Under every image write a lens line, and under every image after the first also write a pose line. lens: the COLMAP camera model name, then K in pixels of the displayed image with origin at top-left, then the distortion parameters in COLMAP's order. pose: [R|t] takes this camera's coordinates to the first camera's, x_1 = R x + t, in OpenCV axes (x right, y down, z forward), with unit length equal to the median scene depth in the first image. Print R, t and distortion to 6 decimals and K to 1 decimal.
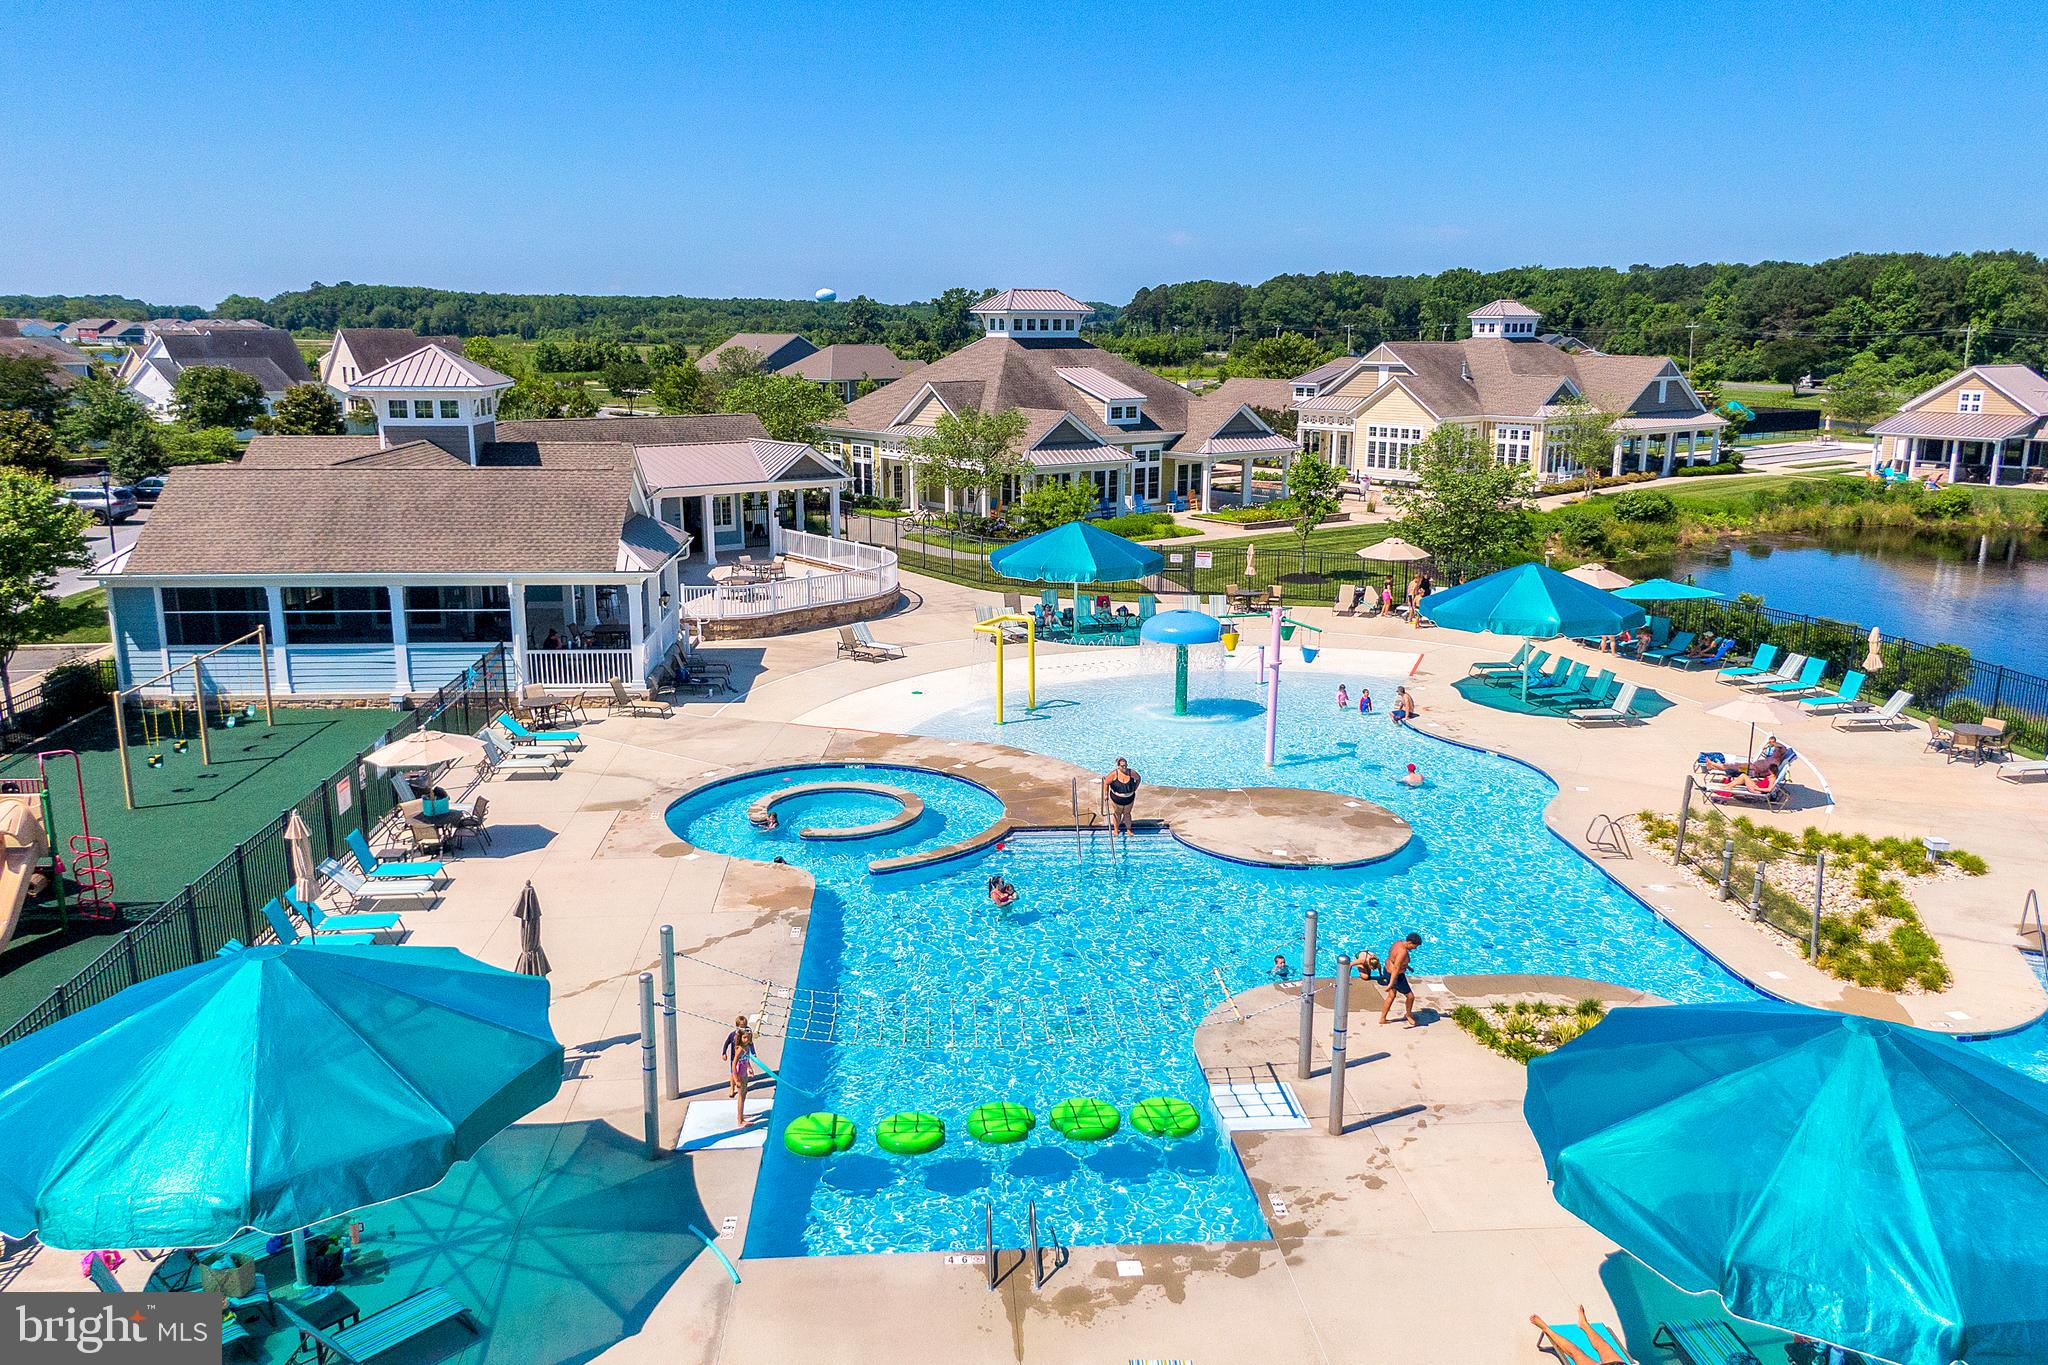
lens RADIAL K [[1506.9, 0, 1024.0], [0, 1506.9, 682.5], [0, 0, 1]] dist [0.035892, -0.062216]
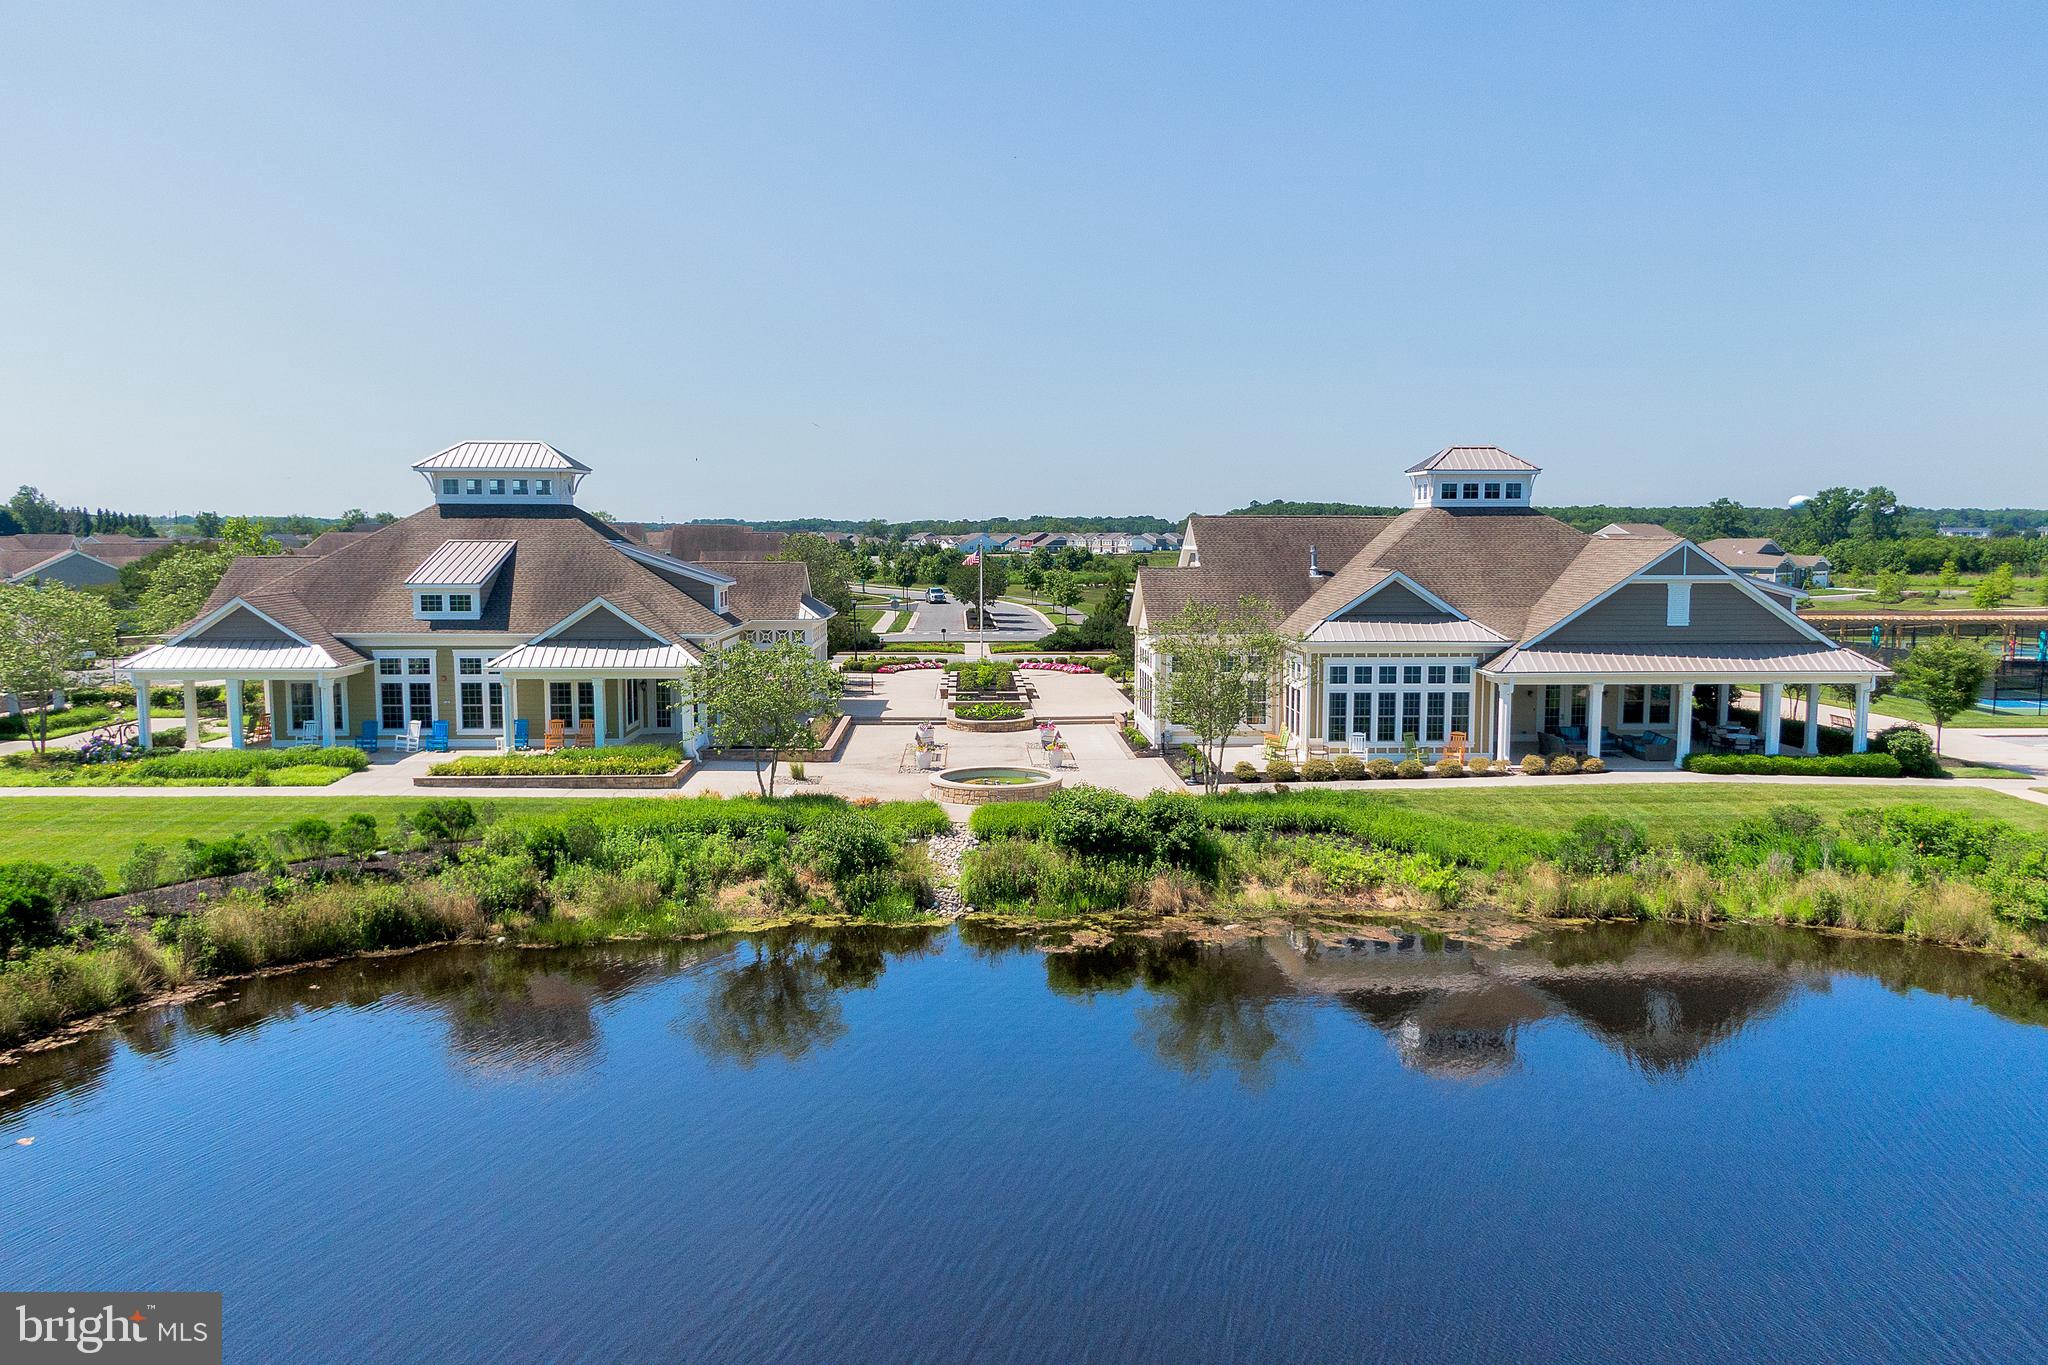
lens RADIAL K [[1434.0, 0, 1024.0], [0, 1434.0, 682.5], [0, 0, 1]] dist [0.041906, -0.044868]
pose [[0.812091, 0.059811, -0.580458, 0.503801], [-0.131484, 0.987908, -0.082157, -0.090700], [0.568525, 0.143040, 0.810135, 0.452566]]
